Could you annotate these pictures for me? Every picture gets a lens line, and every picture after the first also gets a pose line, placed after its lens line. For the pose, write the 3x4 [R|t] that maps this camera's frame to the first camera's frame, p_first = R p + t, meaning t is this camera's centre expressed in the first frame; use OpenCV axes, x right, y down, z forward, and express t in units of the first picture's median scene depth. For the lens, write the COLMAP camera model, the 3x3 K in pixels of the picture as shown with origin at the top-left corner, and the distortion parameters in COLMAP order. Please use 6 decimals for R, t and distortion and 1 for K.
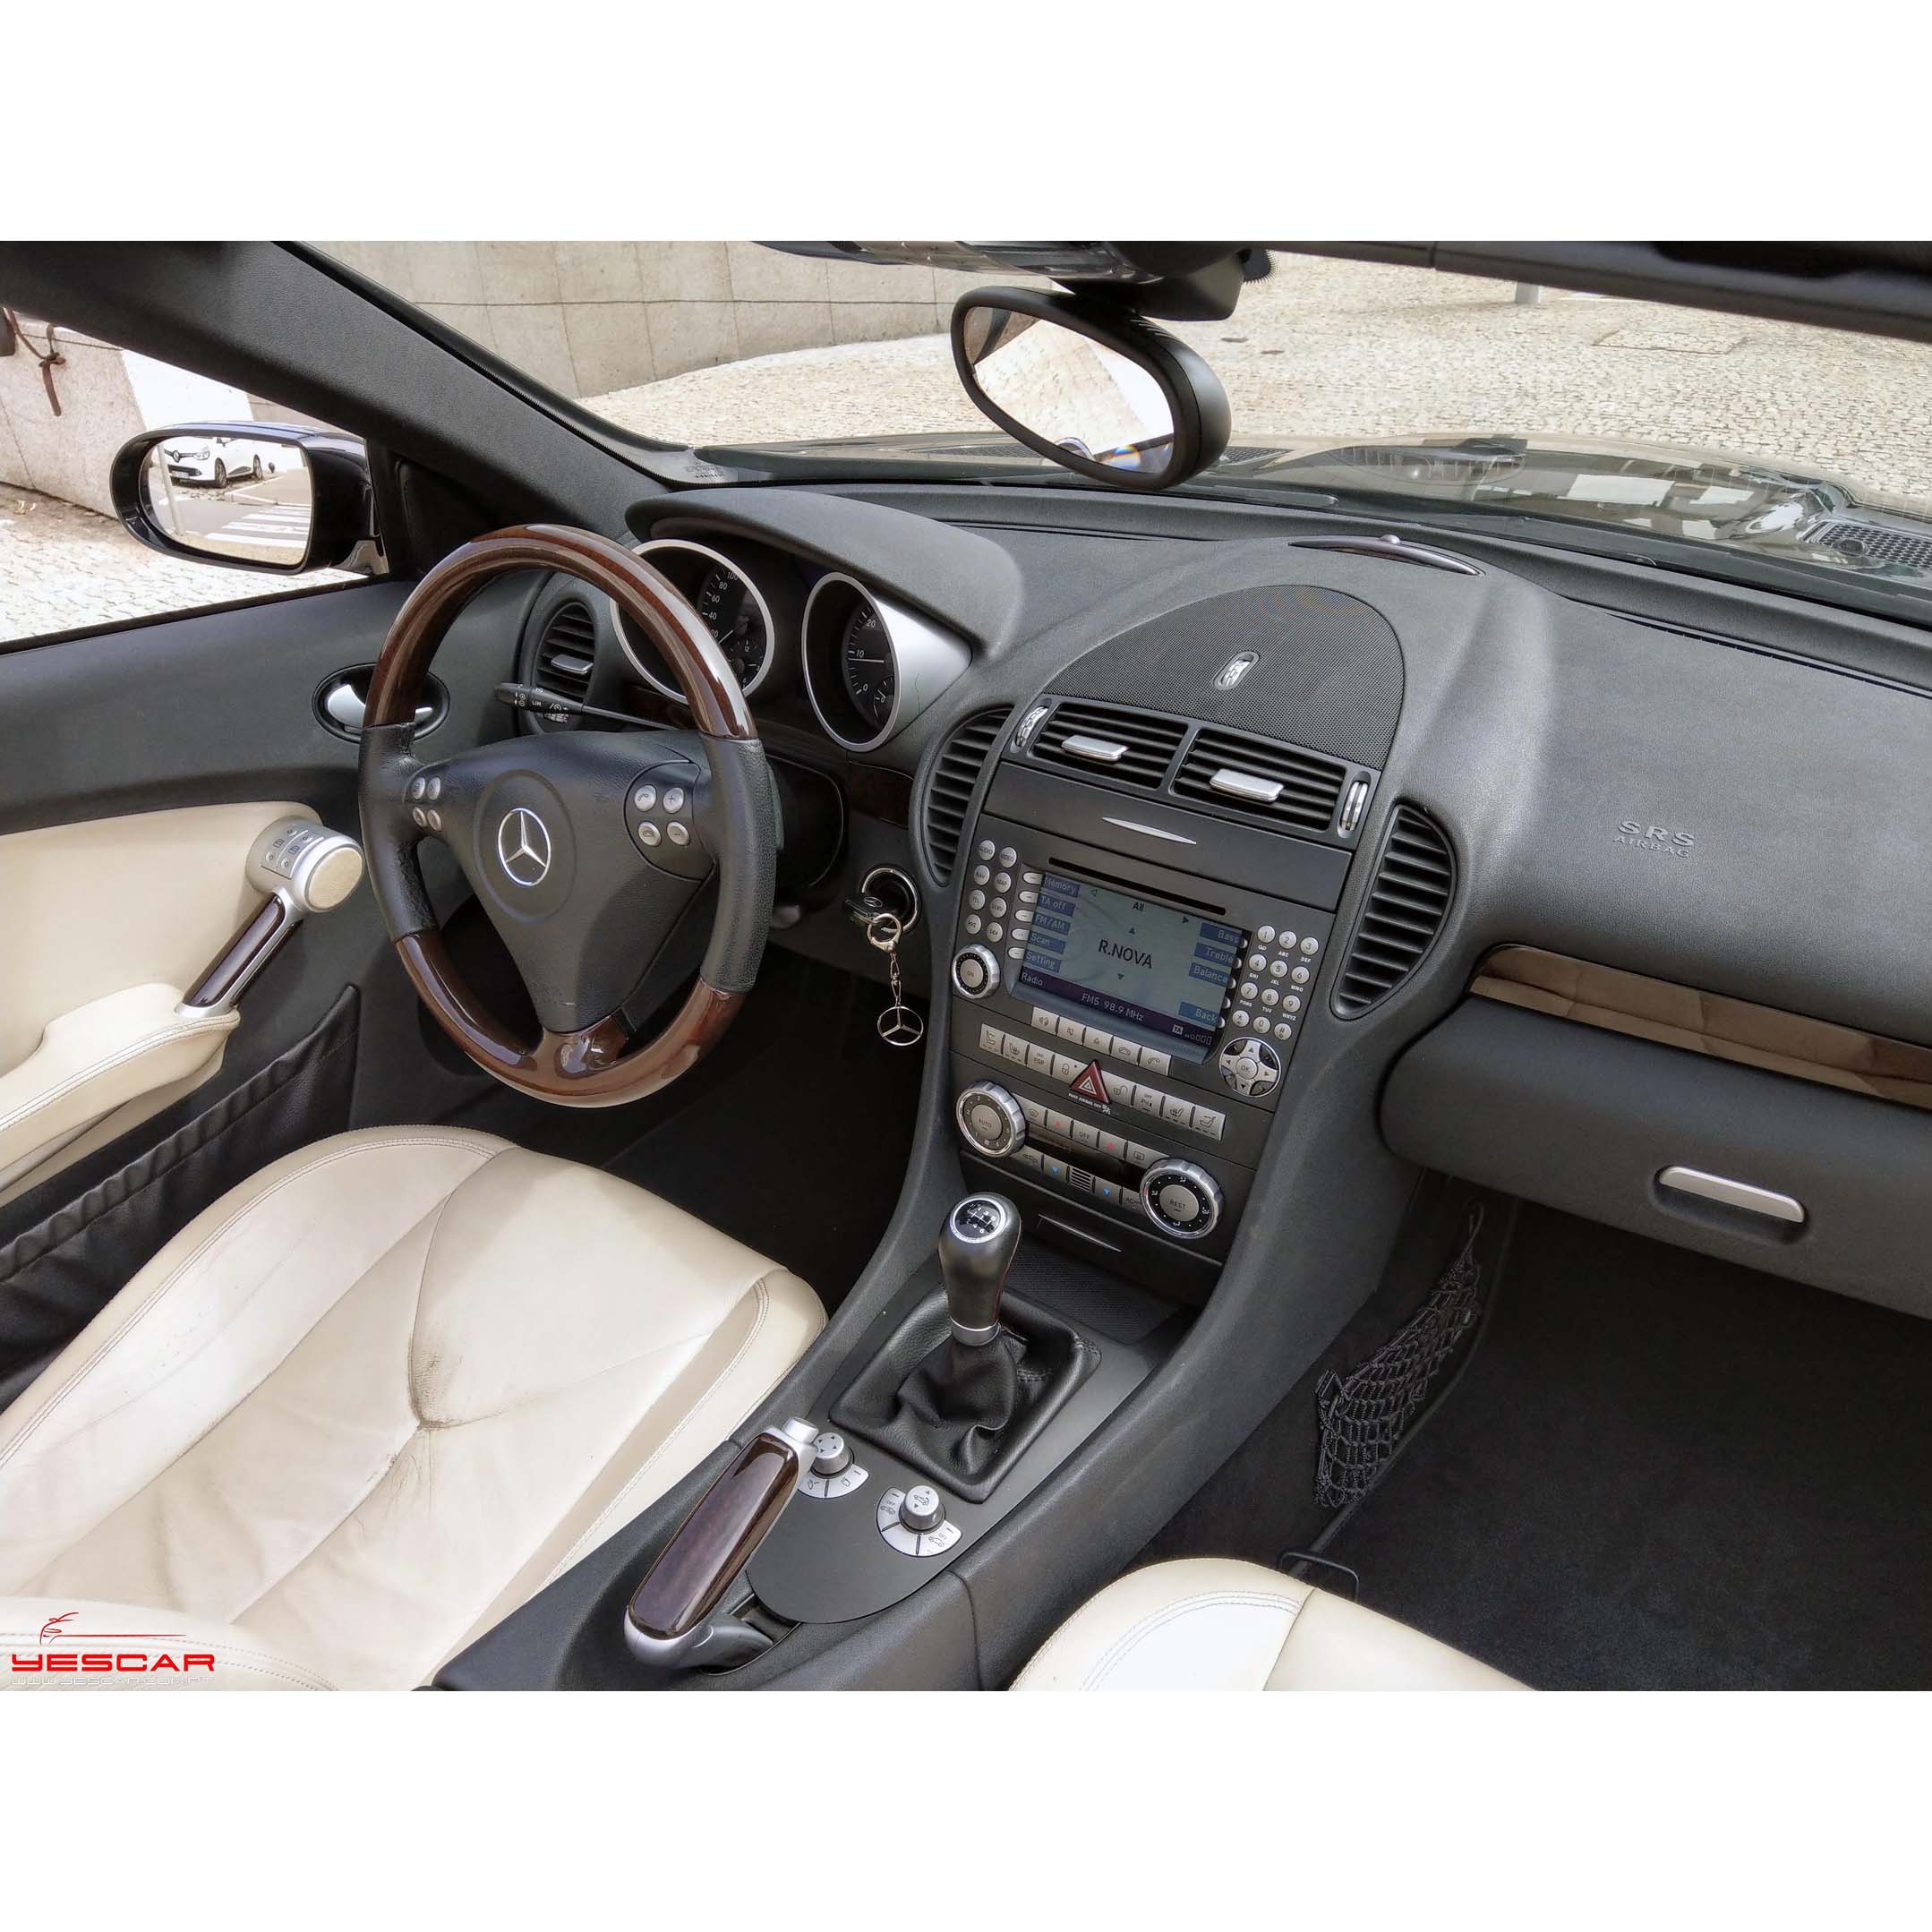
lens RADIAL K [[1514.2, 0, 922.4], [0, 1514.2, 912.2], [0, 0, 1]] dist [0.112932, -0.188367]
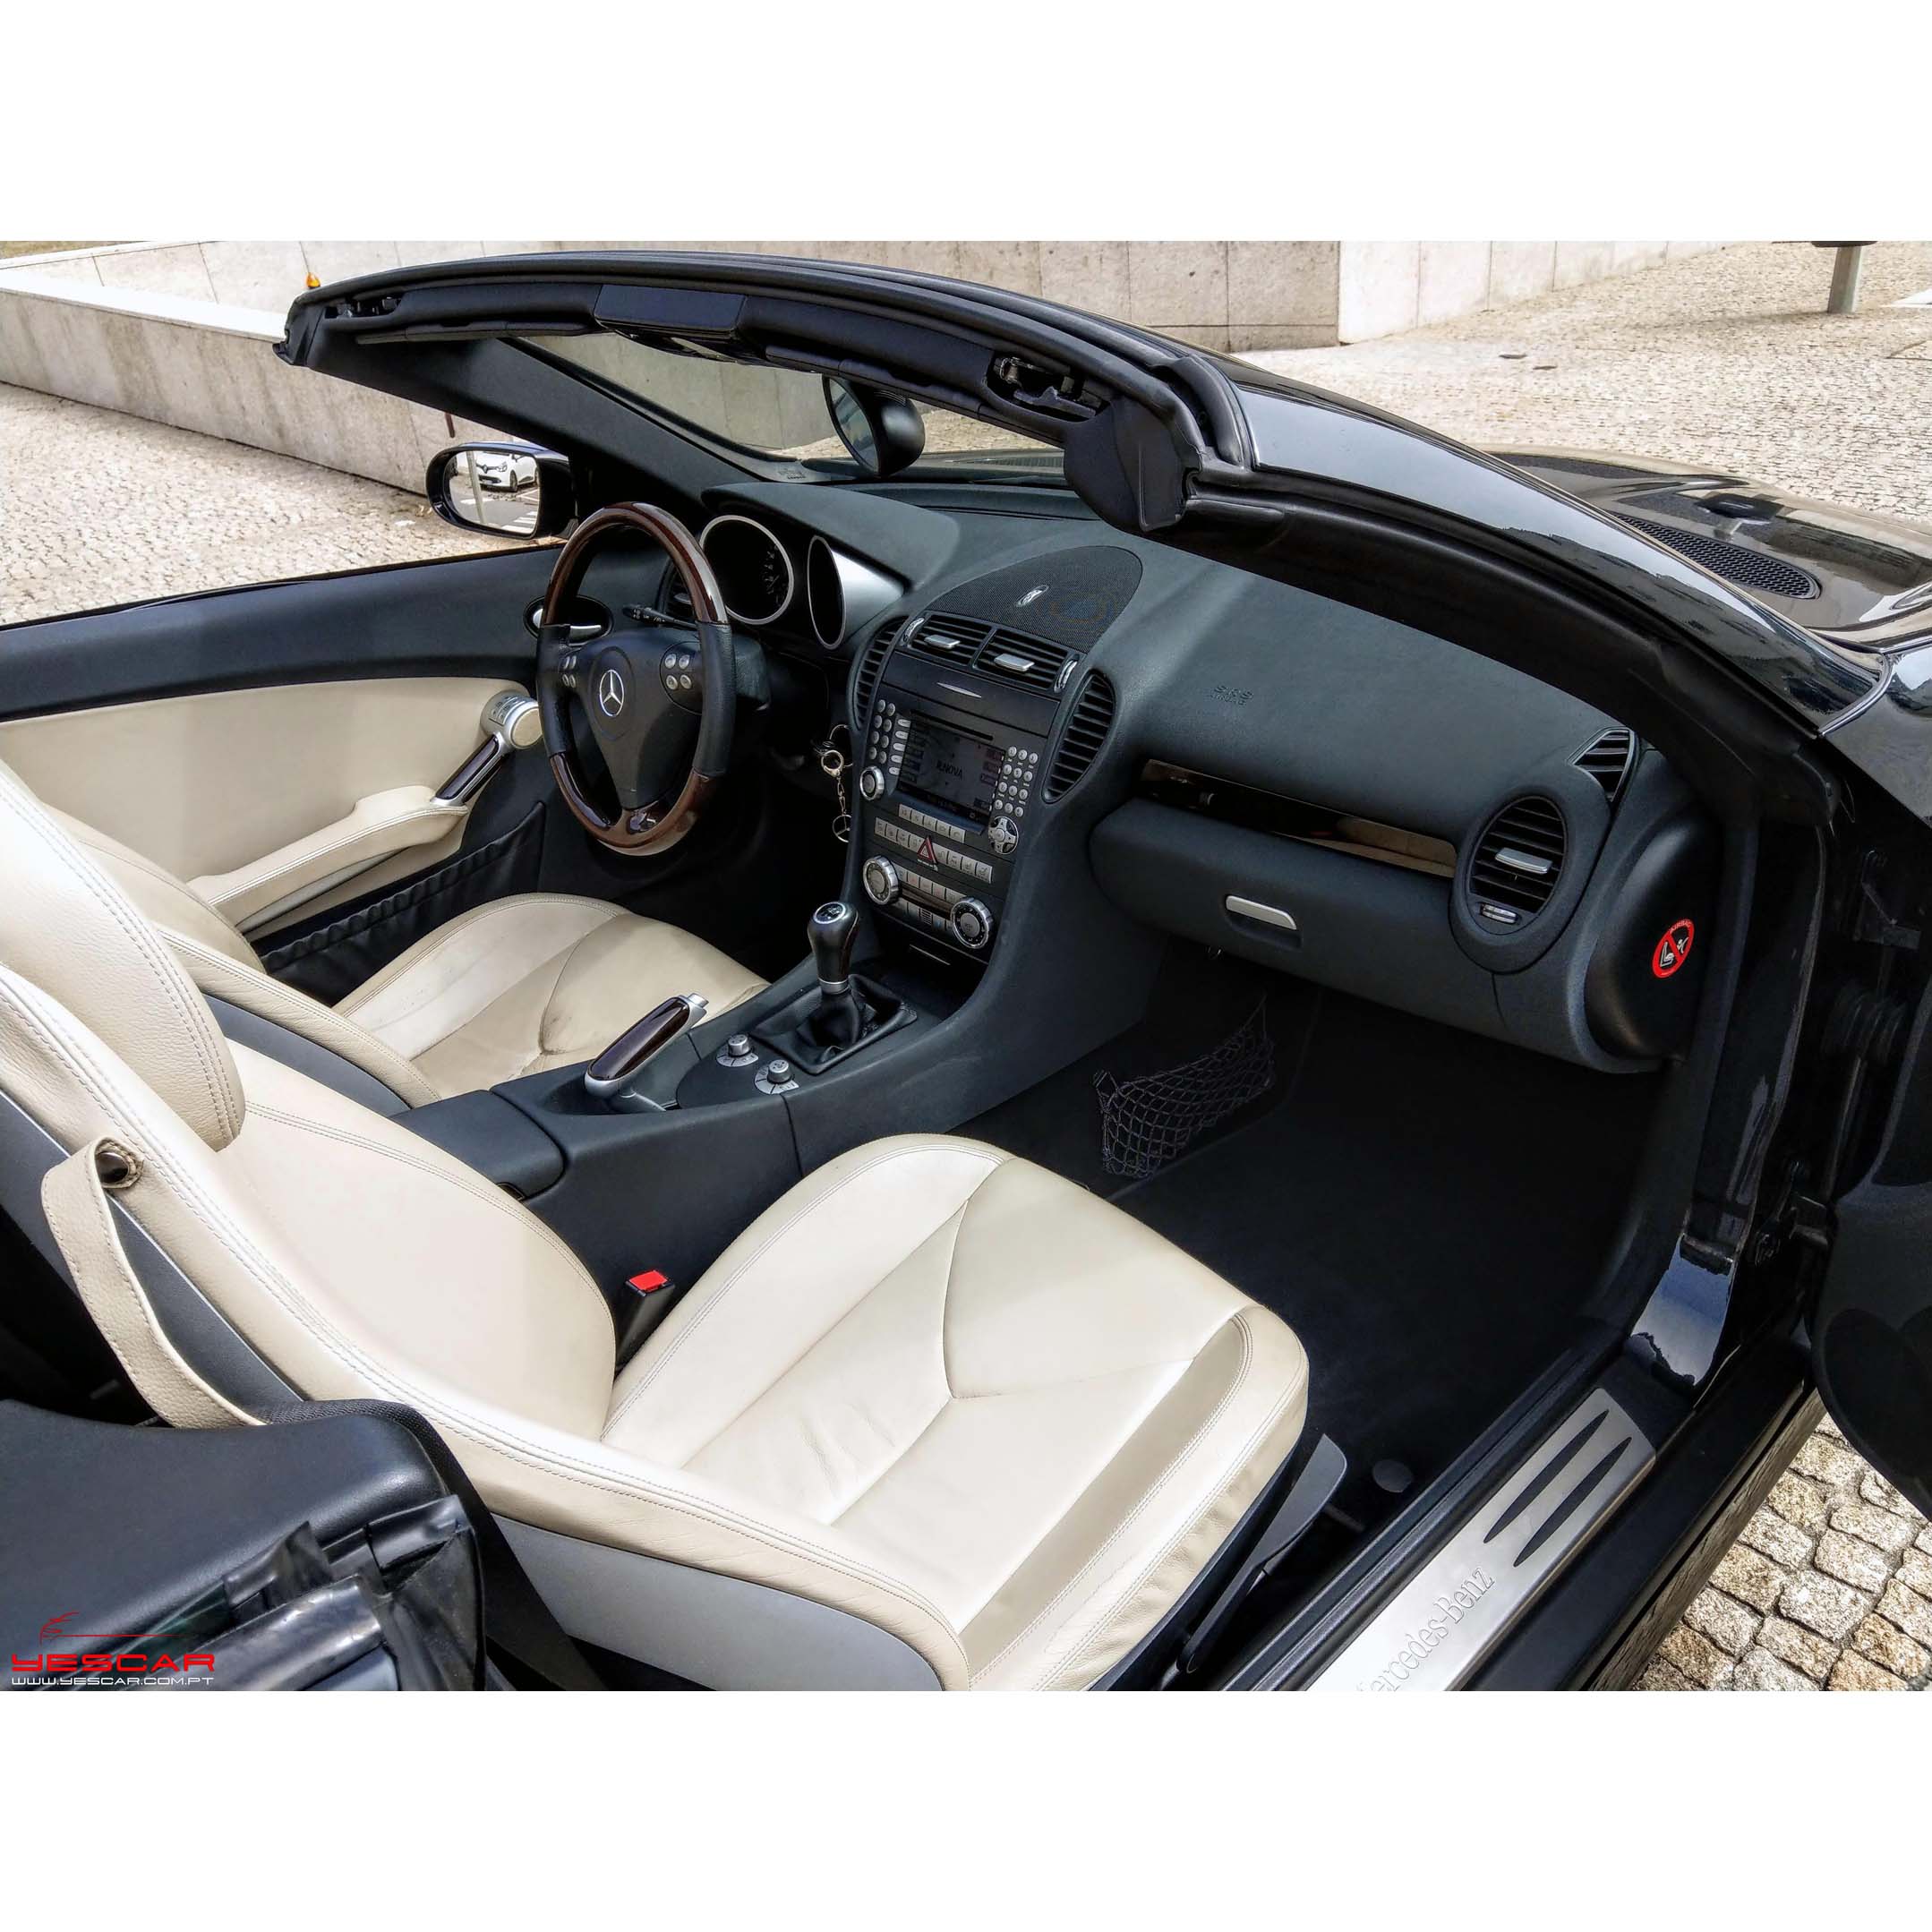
lens RADIAL K [[1596.1, 0, 924.3], [0, 1596.1, 902.4], [0, 0, 1]] dist [0.072122, -0.064503]
pose [[0.971907, 0.063364, -0.226674, 0.485802], [-0.069786, 0.997353, -0.020419, 0.198329], [0.224780, 0.035664, 0.973757, -0.626288]]
